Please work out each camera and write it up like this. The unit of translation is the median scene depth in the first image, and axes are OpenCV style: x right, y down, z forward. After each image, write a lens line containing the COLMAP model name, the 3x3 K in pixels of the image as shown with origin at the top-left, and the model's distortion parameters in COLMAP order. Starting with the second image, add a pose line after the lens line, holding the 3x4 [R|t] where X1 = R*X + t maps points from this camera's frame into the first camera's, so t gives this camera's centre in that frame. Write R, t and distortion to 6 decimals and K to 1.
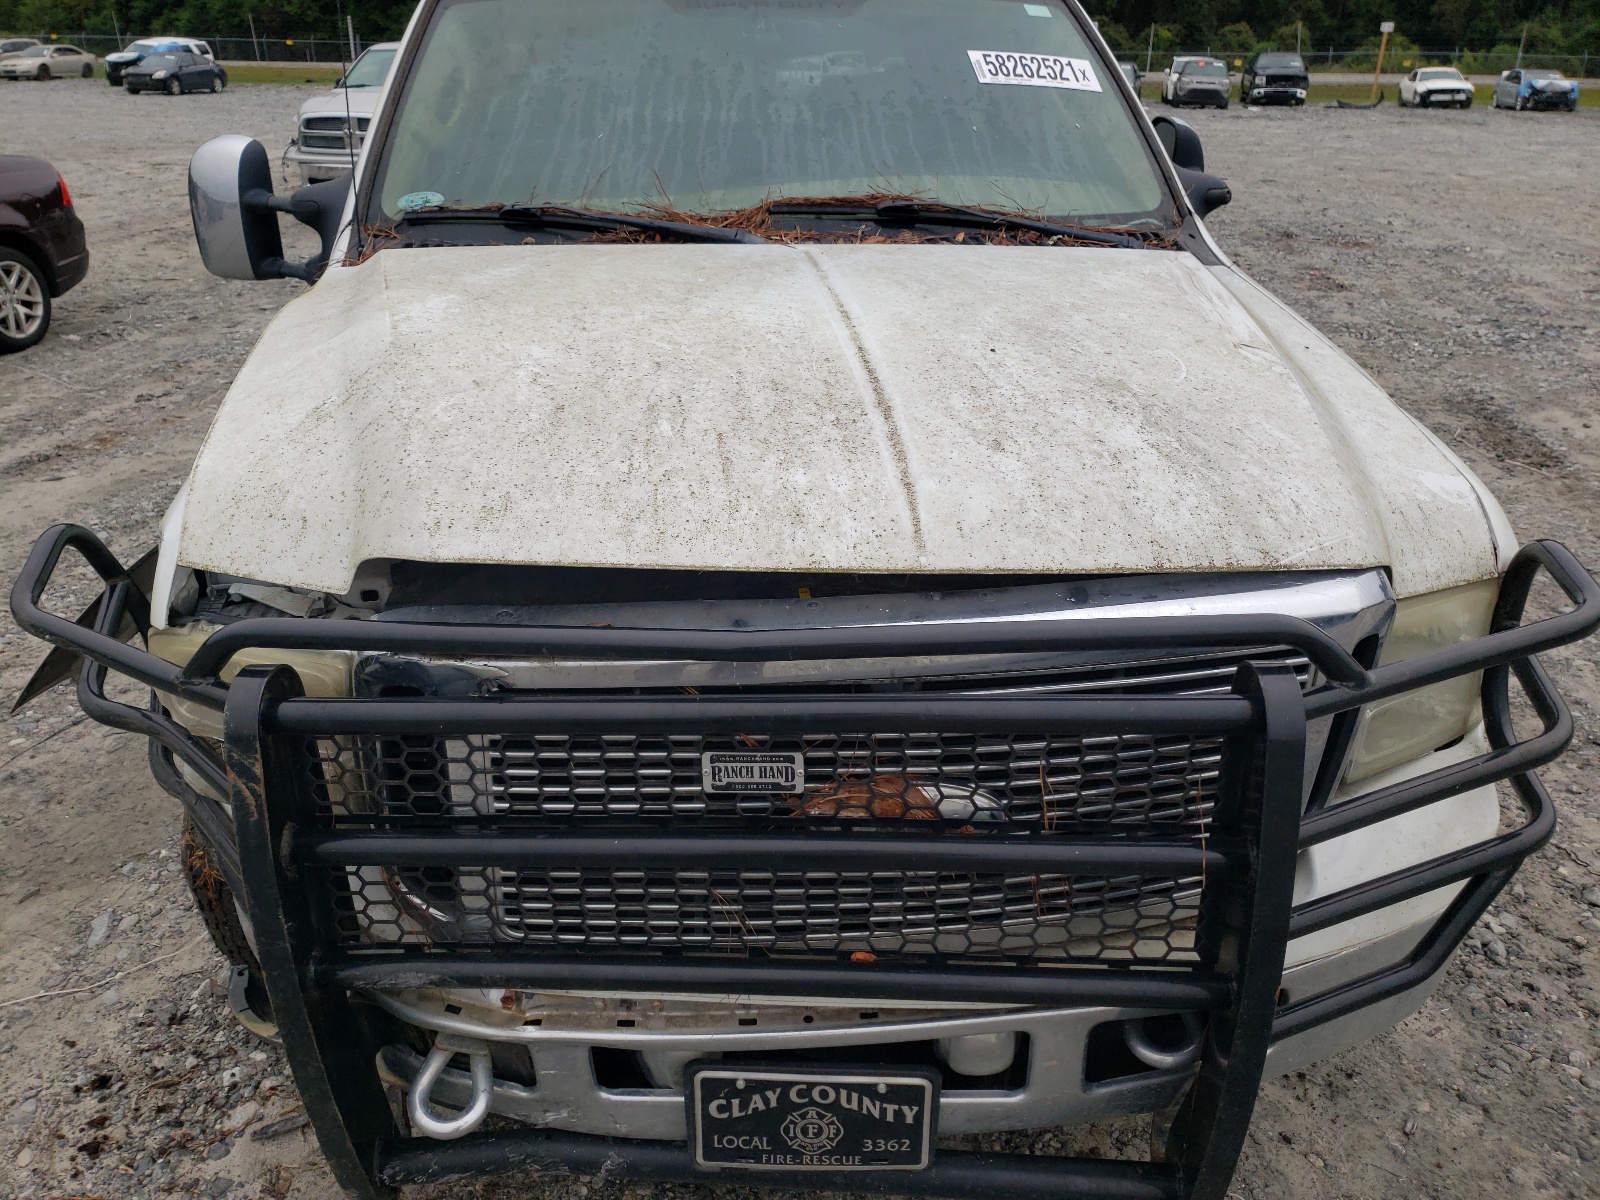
lens RADIAL K [[1294.0, 0, 754.6], [0, 1294.0, 629.3], [0, 0, 1]] dist [0.029987, -0.016546]
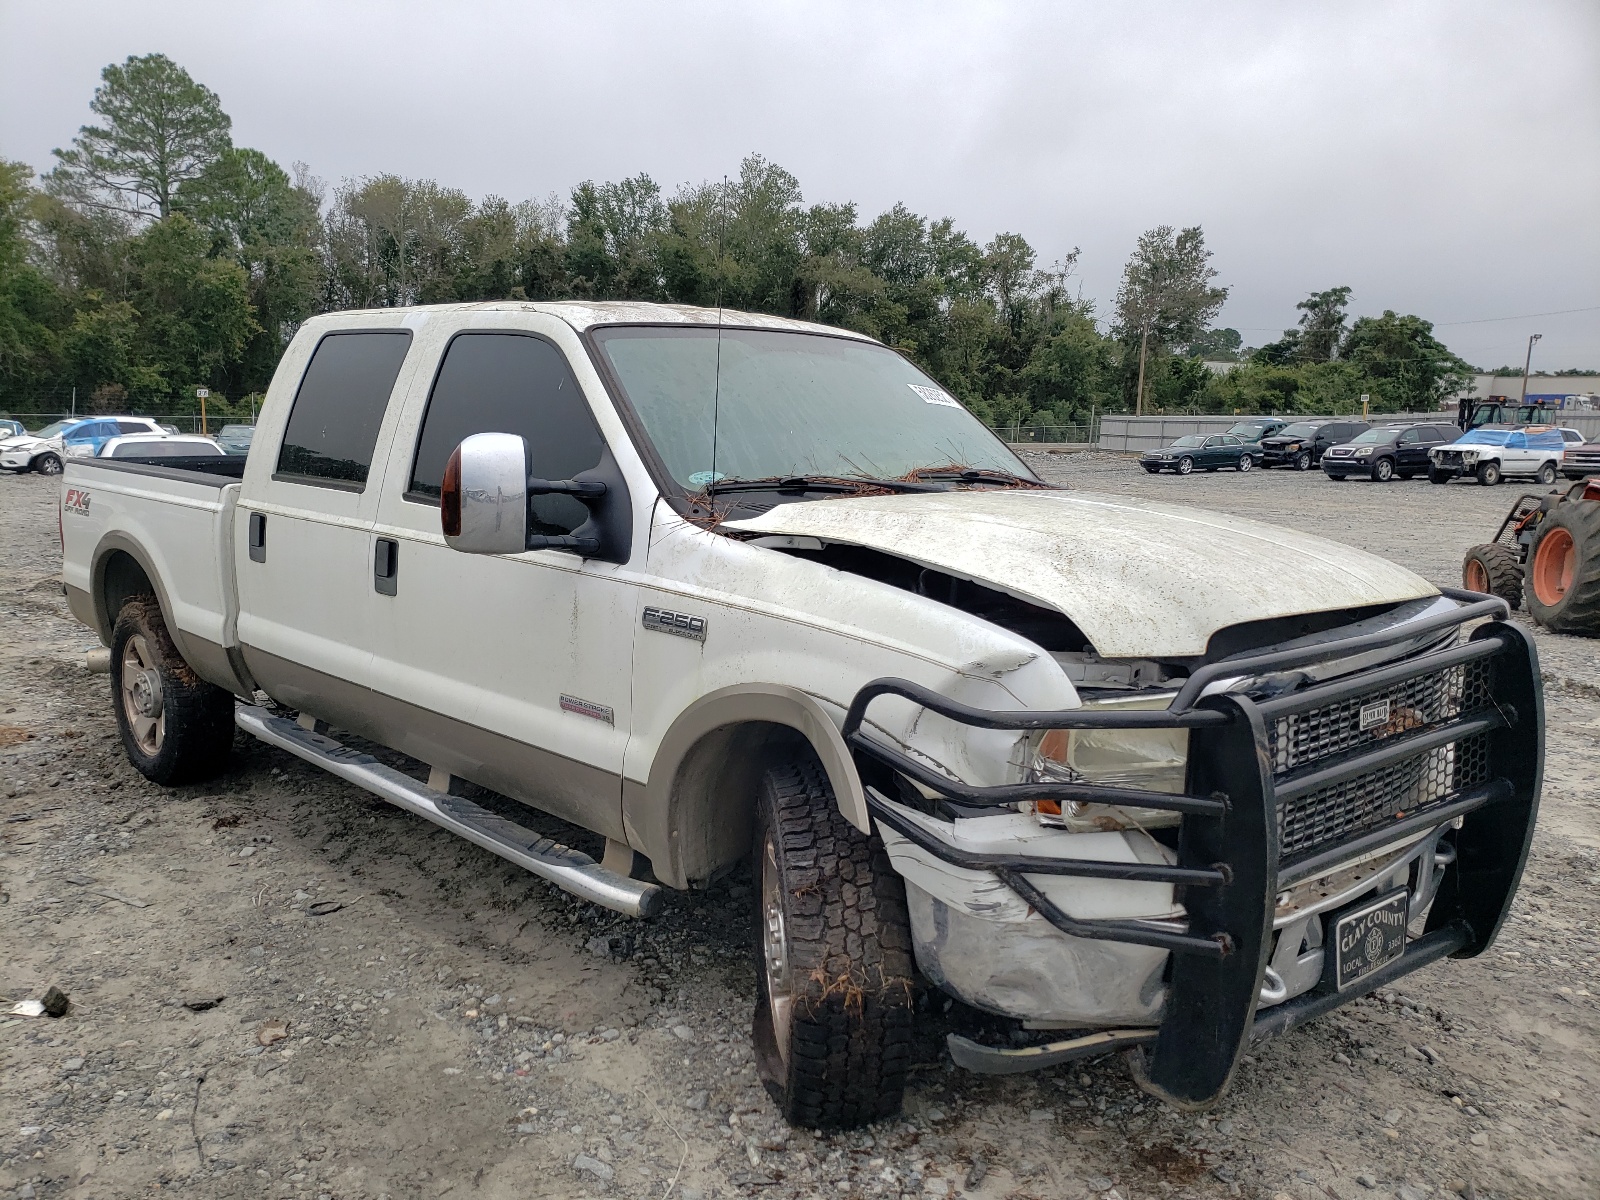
lens RADIAL K [[1294.0, 0, 800.9], [0, 1294.0, 593.8], [0, 0, 1]] dist [0.029987, -0.016546]
pose [[0.750174, -0.083818, 0.655906, -1.496886], [0.262318, 0.948265, -0.178839, 0.051111], [-0.606983, 0.306216, 0.733351, 0.050307]]
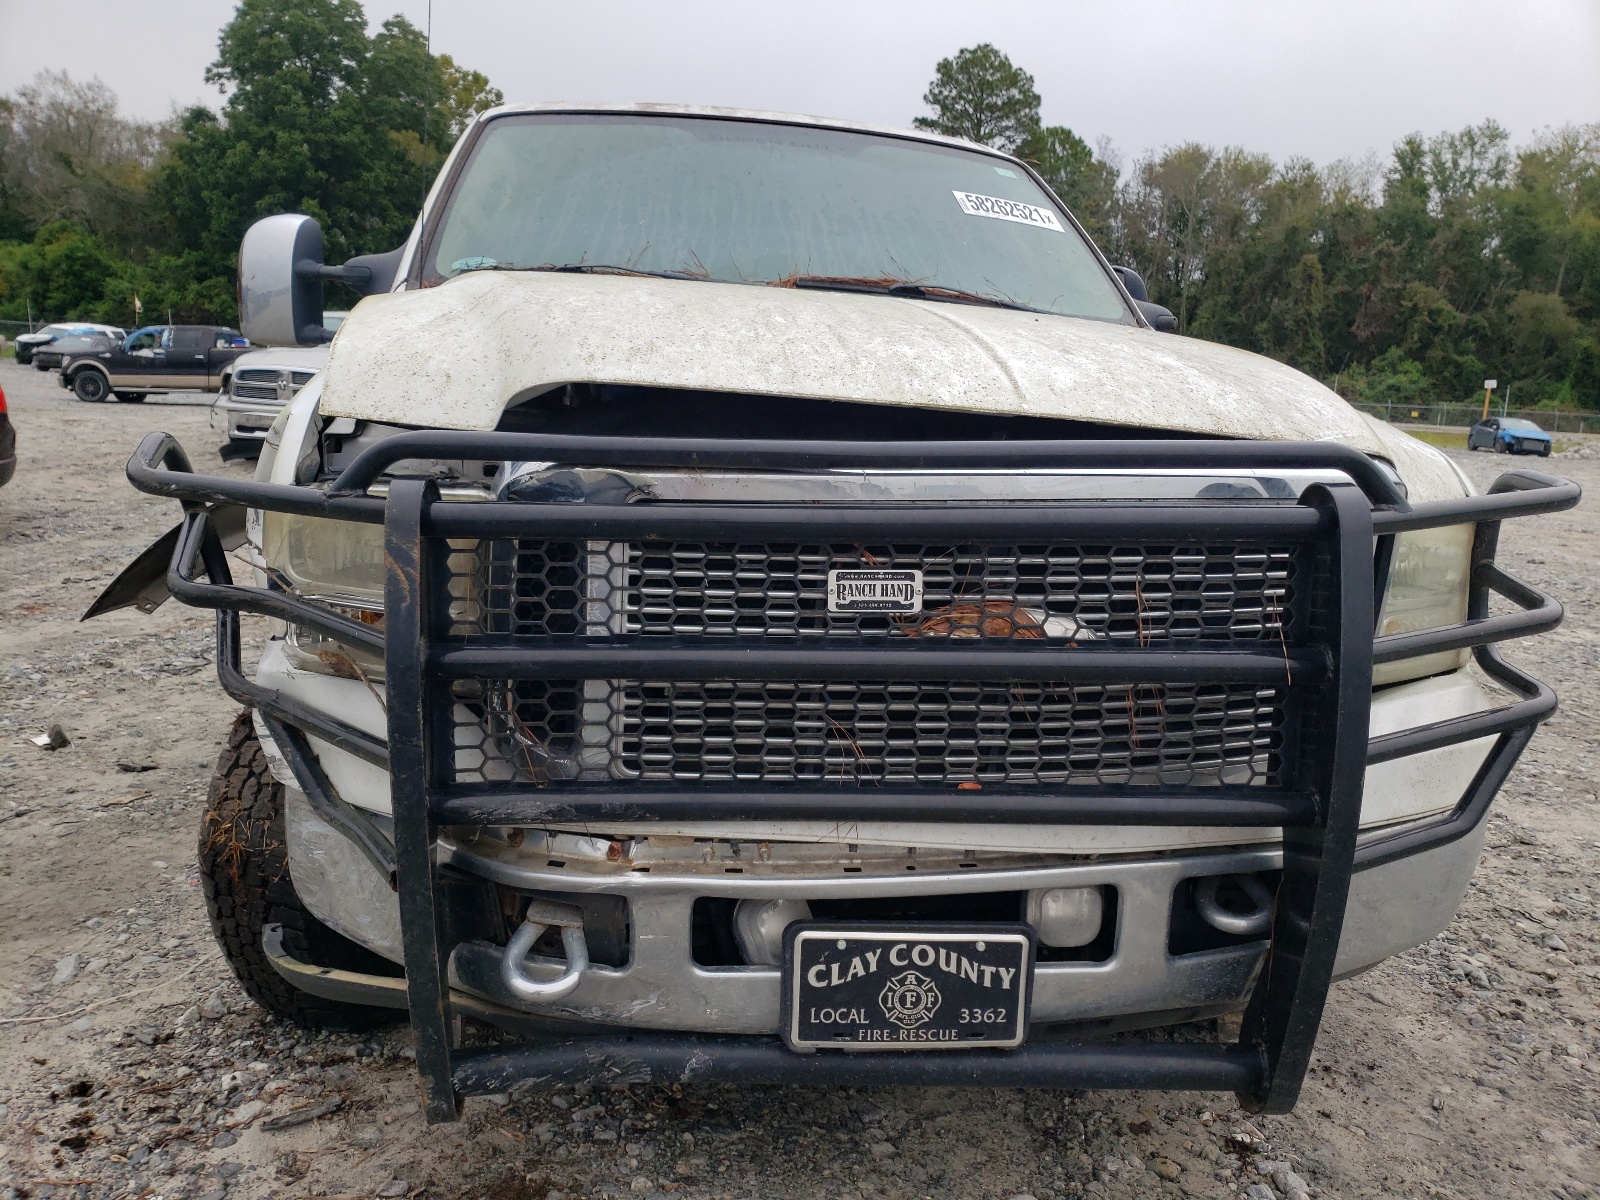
lens RADIAL K [[1294.0, 0, 799.9], [0, 1294.0, 607.1], [0, 0, 1]] dist [0.029987, -0.016546]
pose [[0.992881, 0.026855, 0.116047, -0.151543], [0.001749, 0.970861, -0.239638, 0.307308], [-0.119101, 0.238135, 0.963902, -0.021245]]
